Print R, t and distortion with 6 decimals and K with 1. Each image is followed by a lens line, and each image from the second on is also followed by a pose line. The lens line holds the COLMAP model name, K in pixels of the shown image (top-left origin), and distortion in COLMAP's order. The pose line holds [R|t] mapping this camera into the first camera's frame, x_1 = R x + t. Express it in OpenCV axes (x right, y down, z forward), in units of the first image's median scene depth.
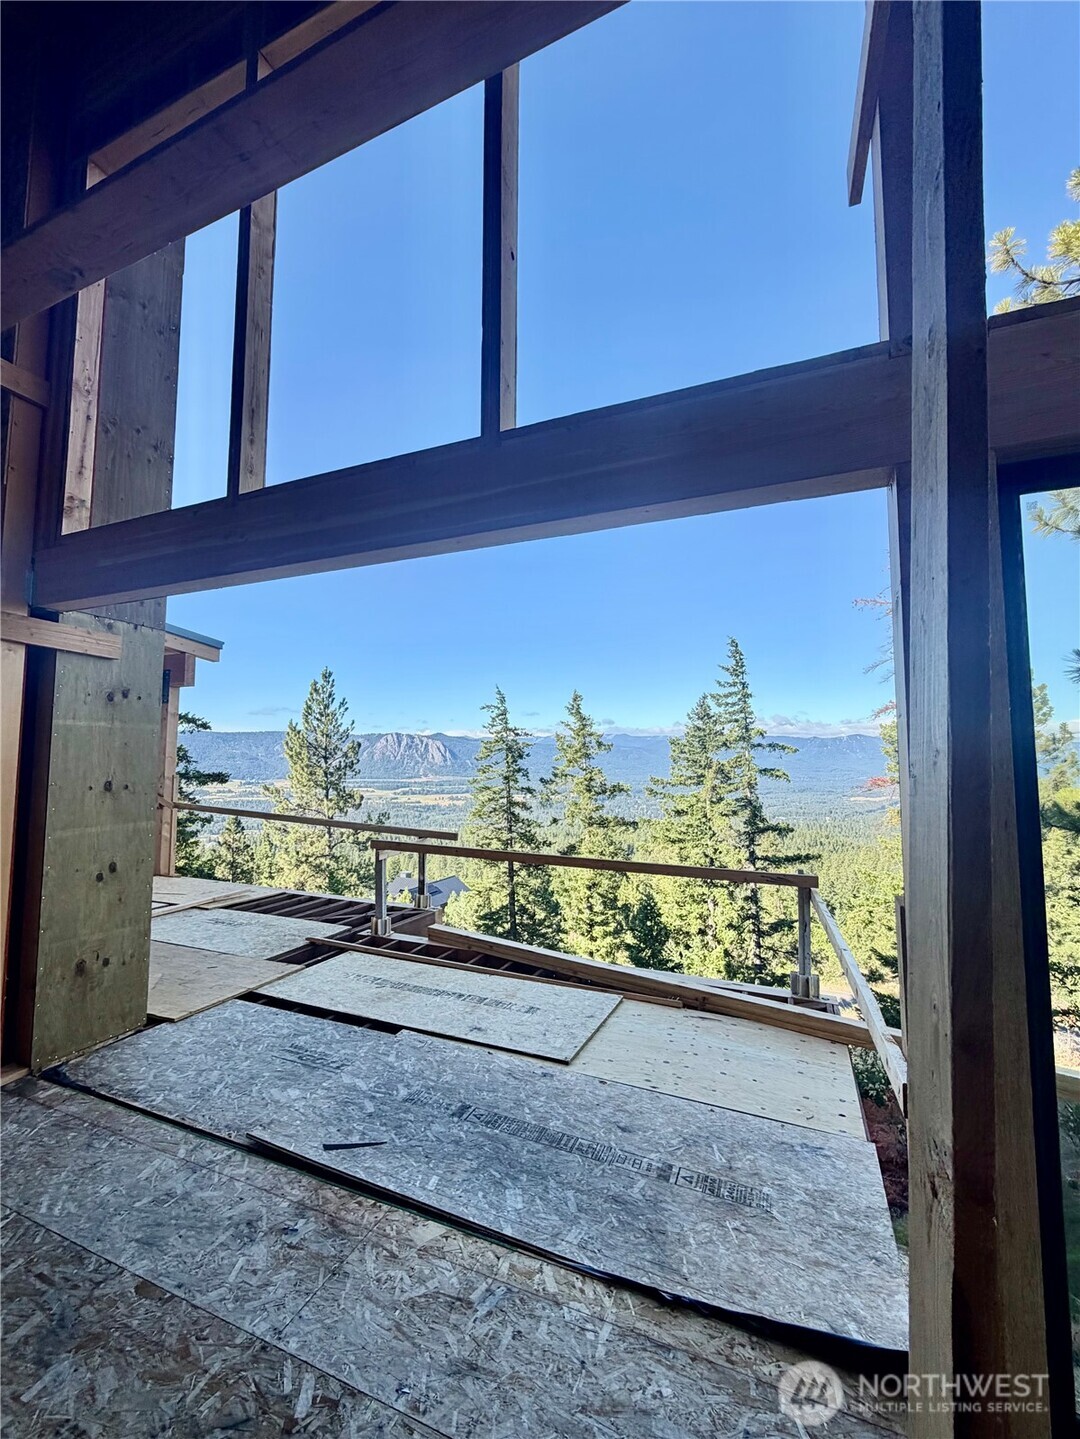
lens RADIAL K [[631.8, 0, 486.7], [0, 631.8, 723.2], [0, 0, 1]] dist [0.001551, 0.000052]
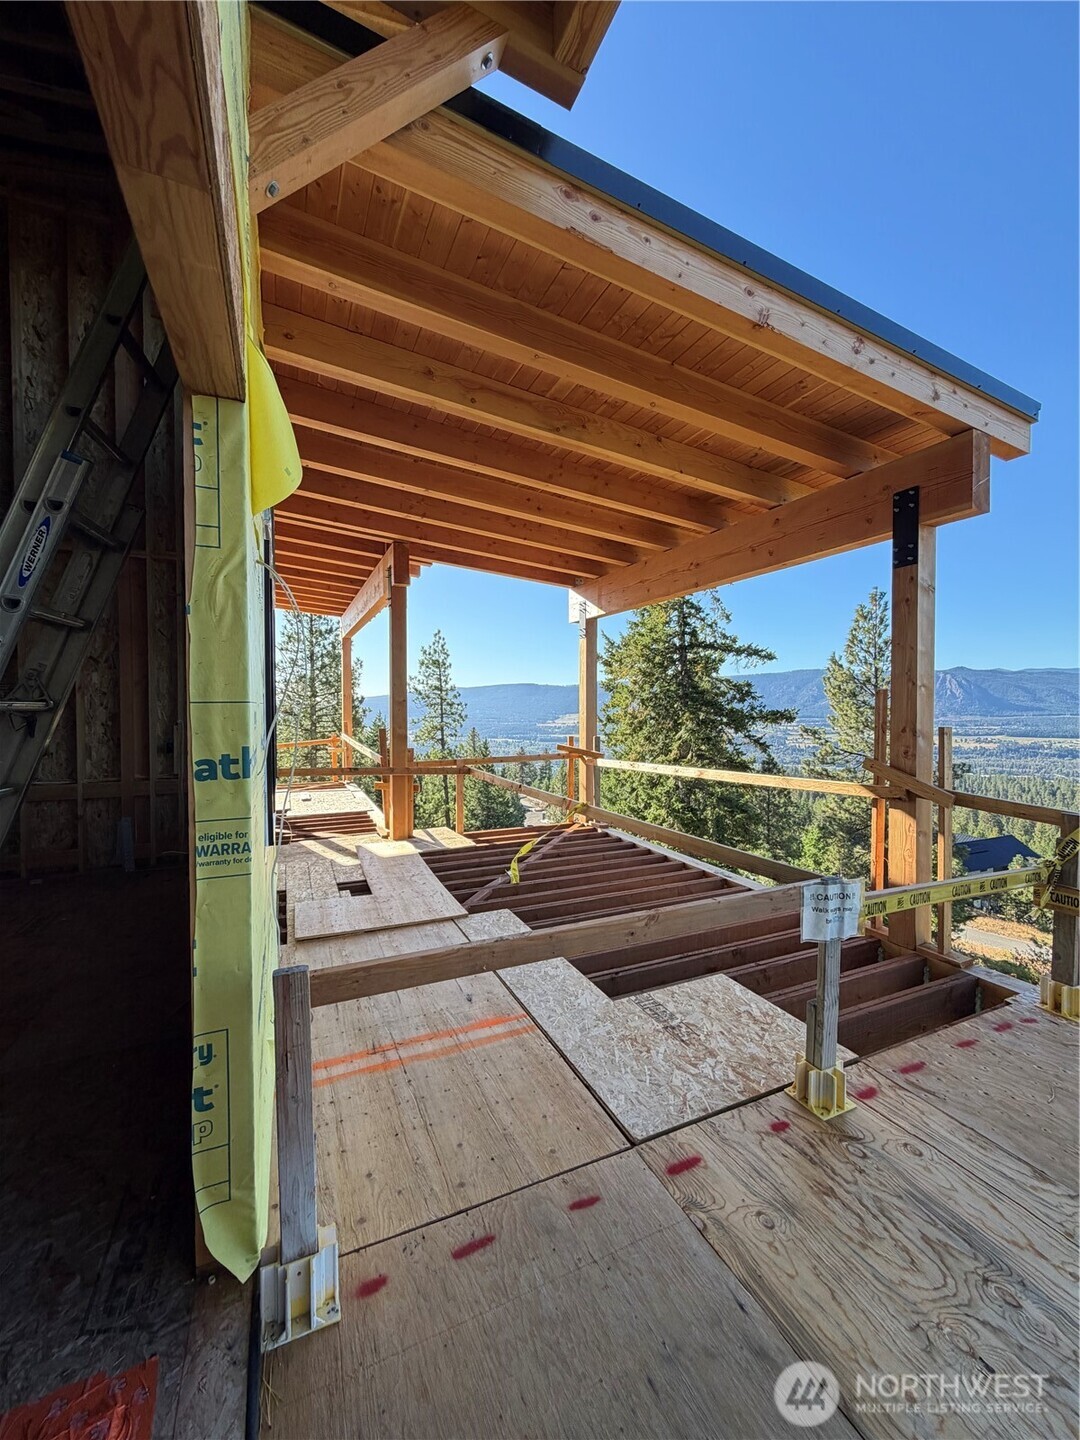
lens RADIAL K [[571.9, 0, 539.5], [0, 571.9, 715.2], [0, 0, 1]] dist [-0.000155, 0.000330]
pose [[0.759657, 0.003865, -0.650313, -0.099094], [0.050801, 0.996574, 0.065265, 0.007931], [0.648337, -0.082616, 0.756858, 0.116030]]
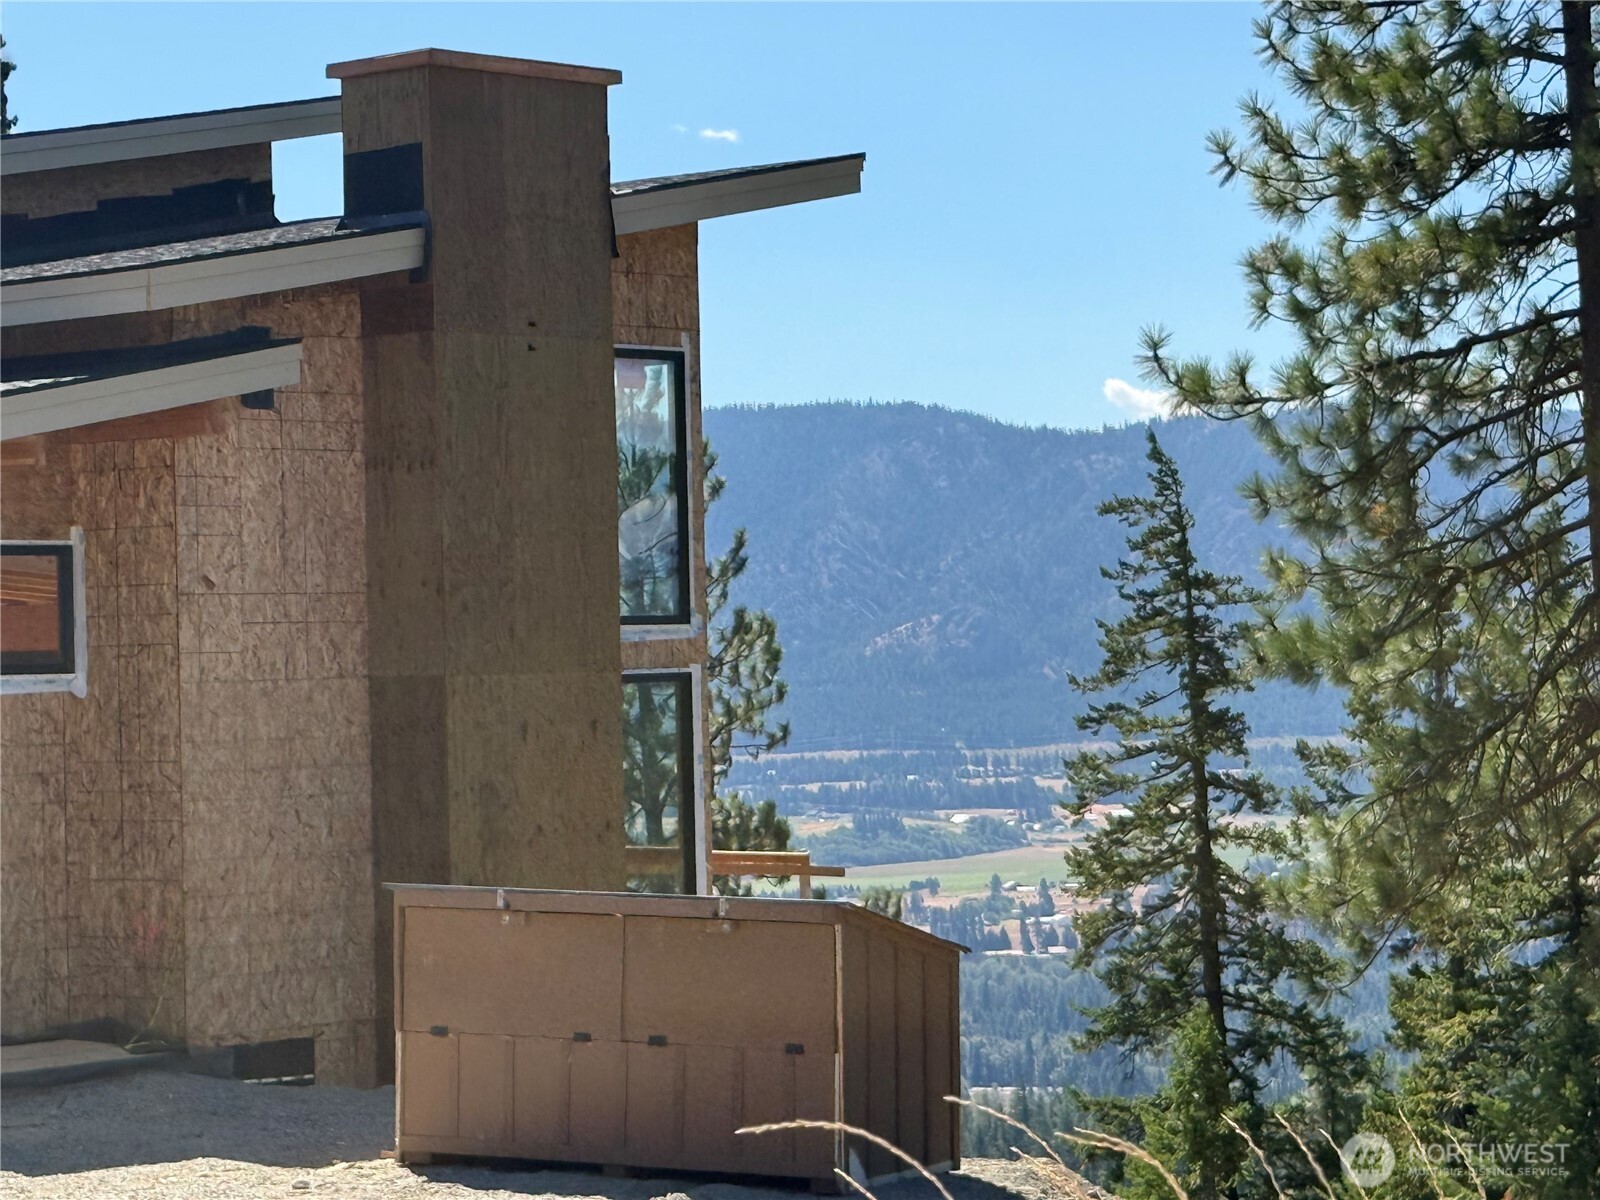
lens RADIAL K [[4426.5, 0, 798.2], [0, 4426.5, 611.1], [0, 0, 1]] dist [0.095593, 0.000000]
pose [[0.965155, -0.027893, -0.260187, 0.282573], [0.042708, 0.997761, 0.051462, -0.064645], [0.258169, -0.060781, 0.964186, -0.735185]]
